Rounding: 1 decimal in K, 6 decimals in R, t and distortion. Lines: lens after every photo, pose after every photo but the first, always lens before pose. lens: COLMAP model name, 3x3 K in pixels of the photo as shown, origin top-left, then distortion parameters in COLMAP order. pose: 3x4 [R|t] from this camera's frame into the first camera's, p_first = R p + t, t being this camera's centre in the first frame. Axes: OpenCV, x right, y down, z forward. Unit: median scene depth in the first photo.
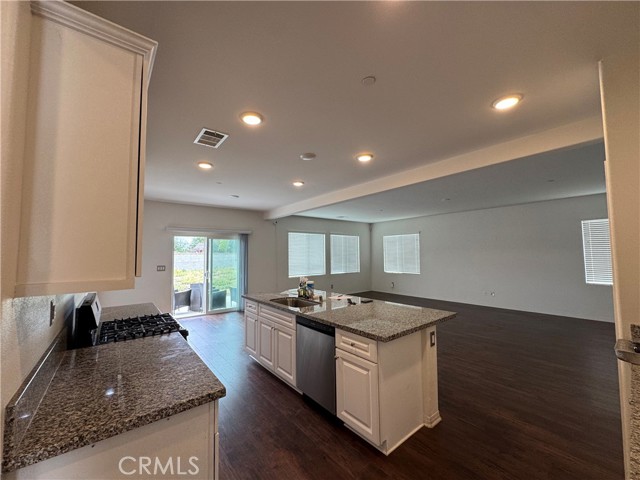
lens RADIAL K [[253.9, 0, 320.8], [0, 253.9, 239.5], [0, 0, 1]] dist [-0.004342, 0.000775]
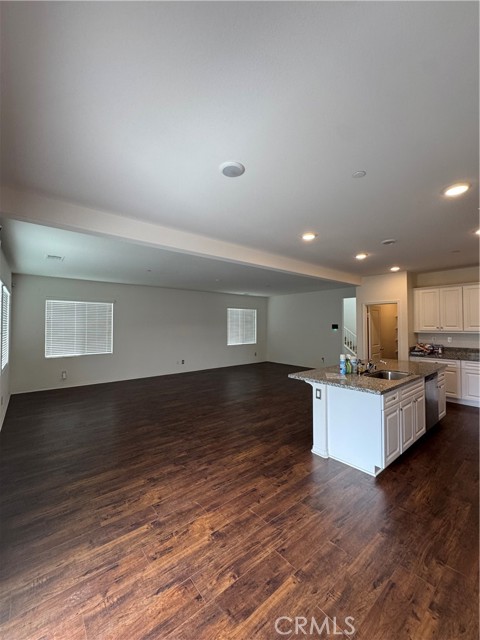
lens RADIAL K [[253.9, 0, 242.0], [0, 253.9, 319.5], [0, 0, 1]] dist [-0.004342, 0.000775]
pose [[-0.009100, 0.044918, 0.998949, -0.665433], [-0.044603, 0.997978, -0.045281, 0.074699], [-0.998963, -0.044968, -0.007078, 0.941982]]
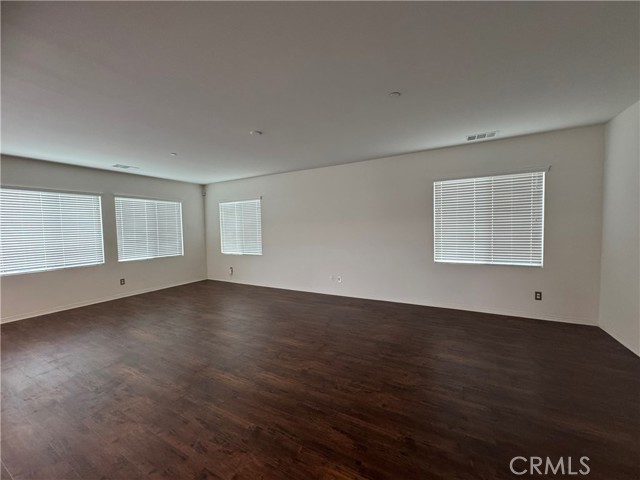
lens RADIAL K [[253.9, 0, 319.2], [0, 253.9, 239.4], [0, 0, 1]] dist [-0.004342, 0.000775]
pose [[0.927517, -0.029153, 0.372643, 0.427533], [-0.008095, 0.995153, 0.098003, 0.028173], [-0.373694, -0.093916, 0.922785, 0.414288]]
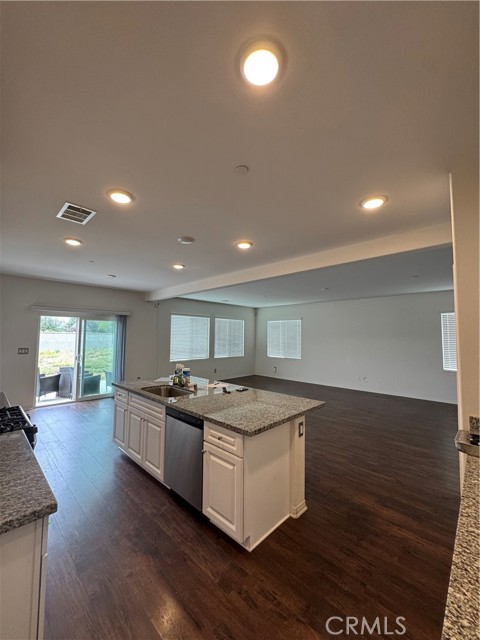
lens RADIAL K [[253.9, 0, 240.5], [0, 253.9, 320.0], [0, 0, 1]] dist [-0.004342, 0.000775]
pose [[0.992082, 0.028014, 0.122428, 0.025810], [-0.027242, 0.999597, -0.007982, -0.011416], [-0.122603, 0.004584, 0.992445, 0.009033]]
